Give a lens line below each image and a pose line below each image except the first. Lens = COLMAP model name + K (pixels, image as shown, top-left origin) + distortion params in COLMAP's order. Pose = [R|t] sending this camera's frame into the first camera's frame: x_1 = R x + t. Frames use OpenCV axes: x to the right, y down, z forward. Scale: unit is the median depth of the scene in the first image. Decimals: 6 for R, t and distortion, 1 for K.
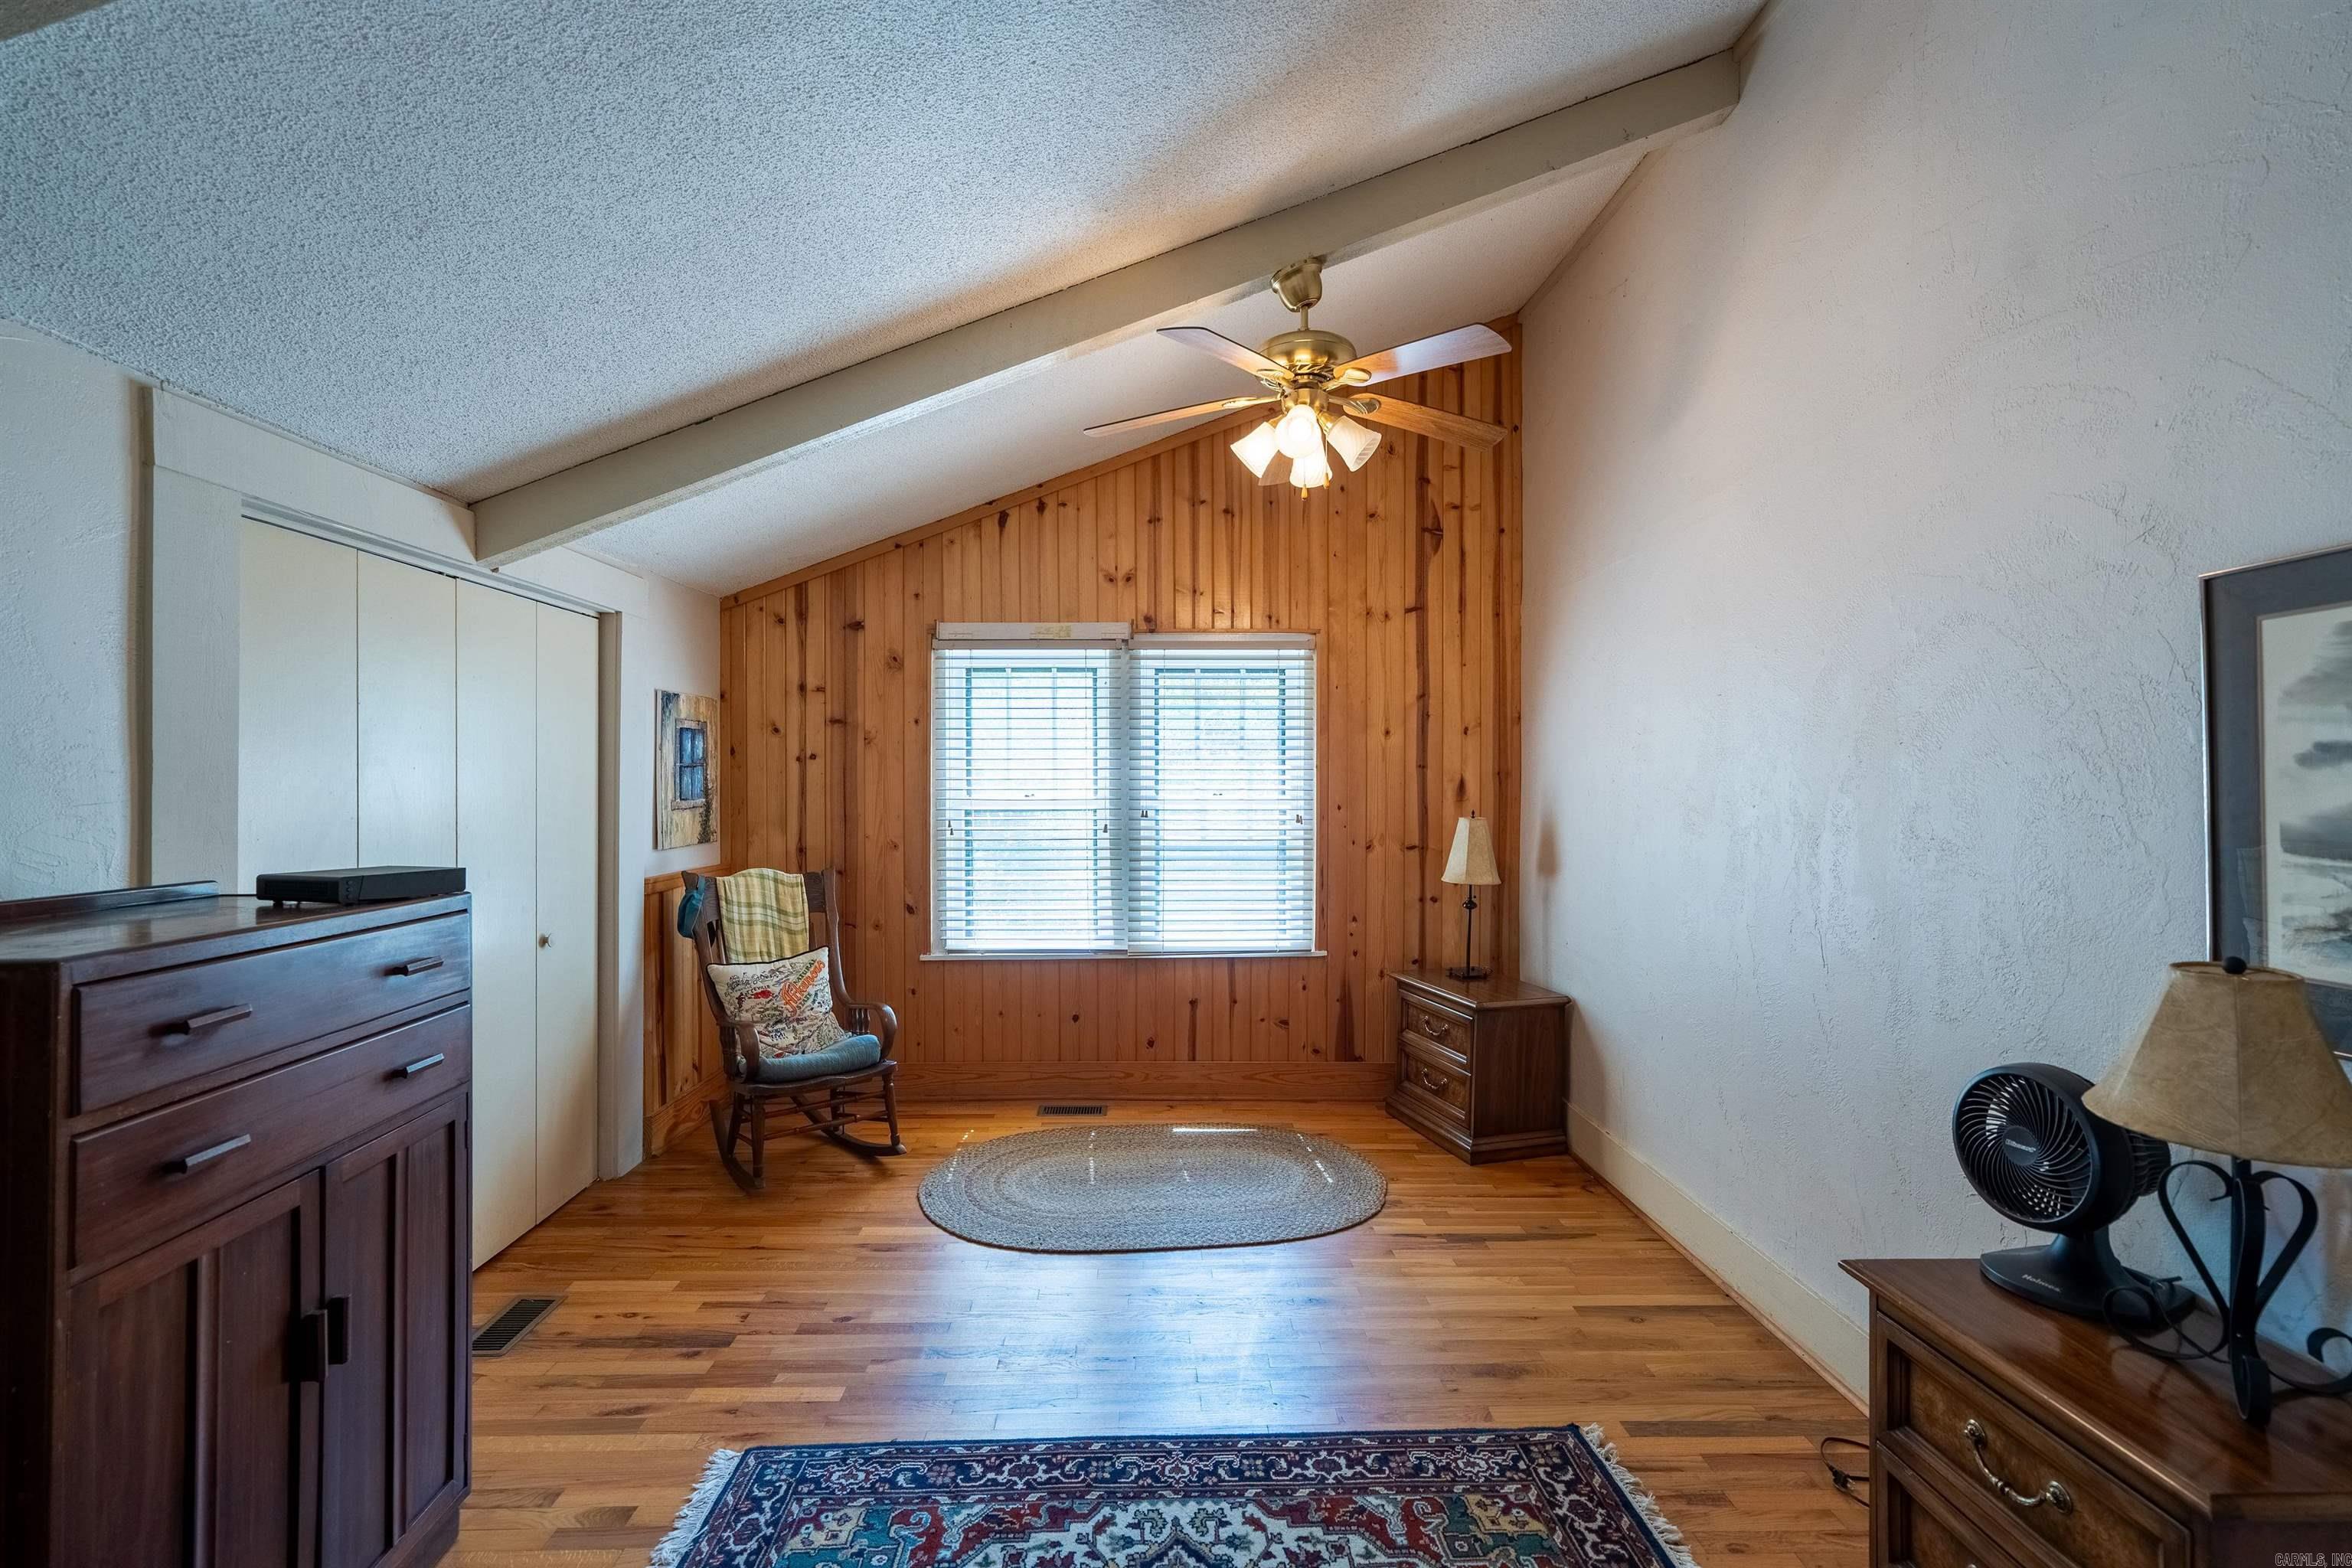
lens RADIAL K [[1051.7, 0, 1169.3], [0, 1051.7, 785.7], [0, 0, 1]] dist [-0.007572, 0.002294]
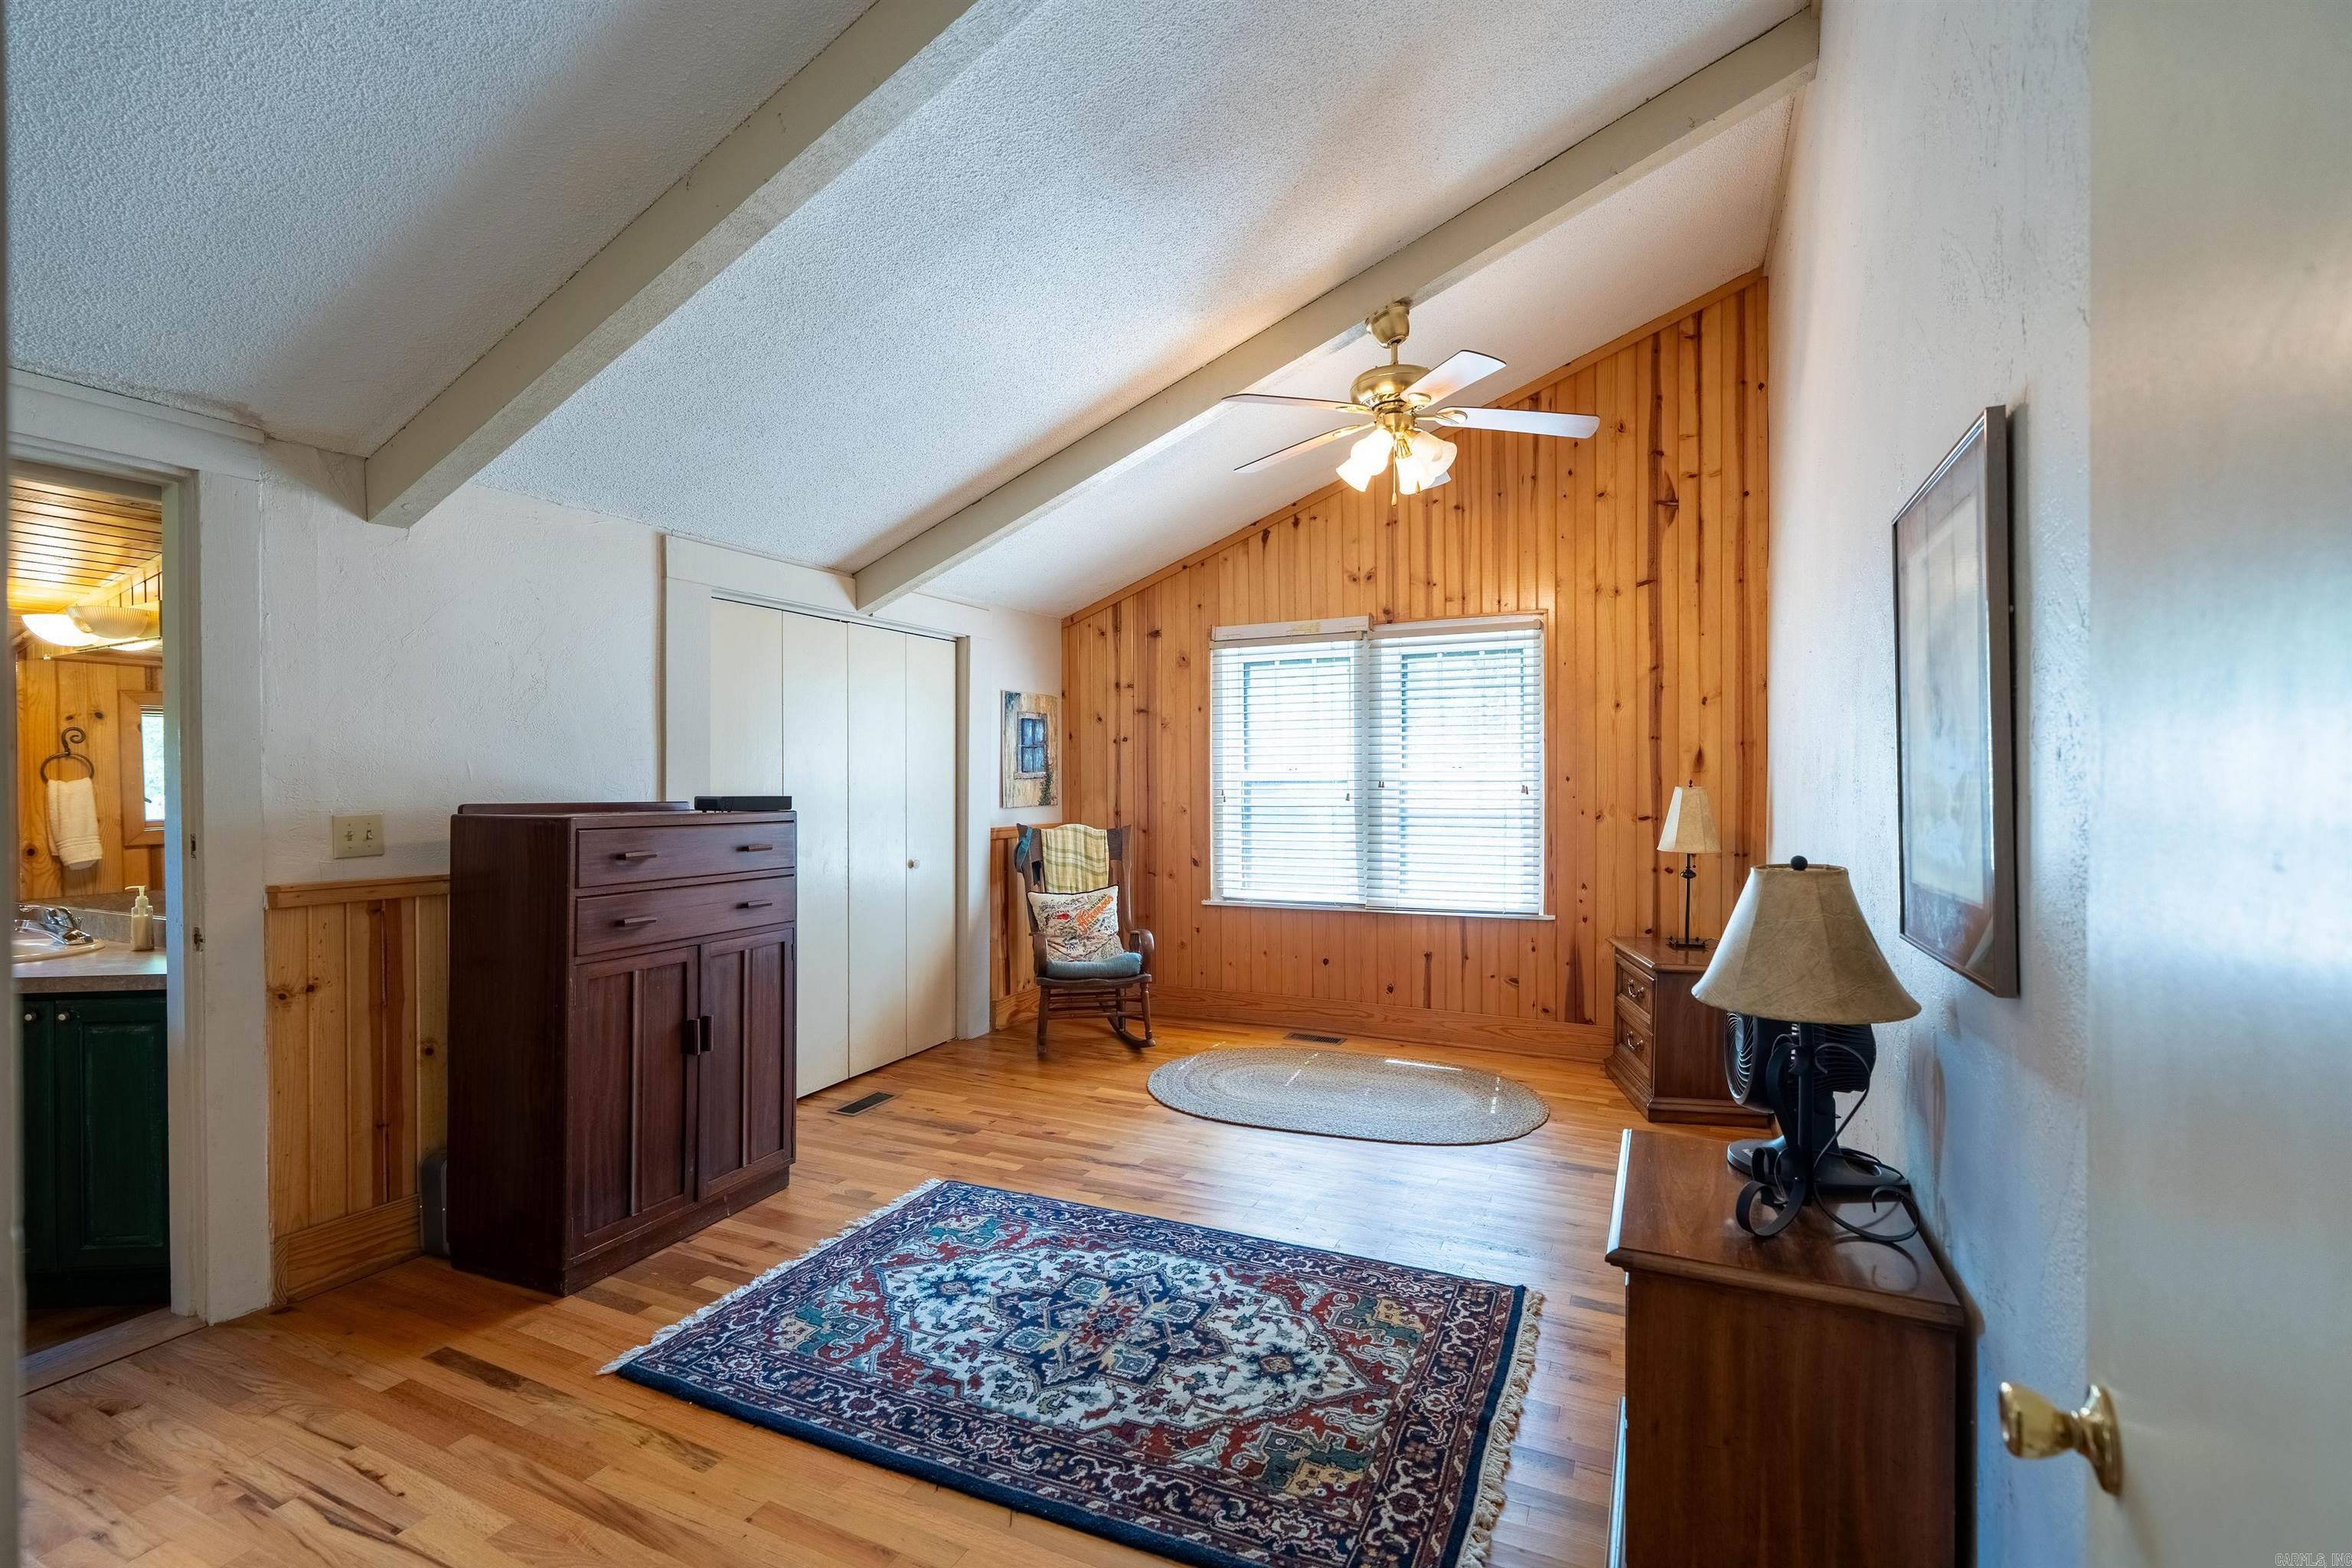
lens RADIAL K [[1051.7, 0, 1169.7], [0, 1051.7, 782.8], [0, 0, 1]] dist [-0.007572, 0.002294]
pose [[0.893061, -0.000934, -0.449934, 0.394723], [0.000901, 1.000000, -0.000288, 0.035241], [0.449934, -0.000148, 0.893062, -0.153674]]
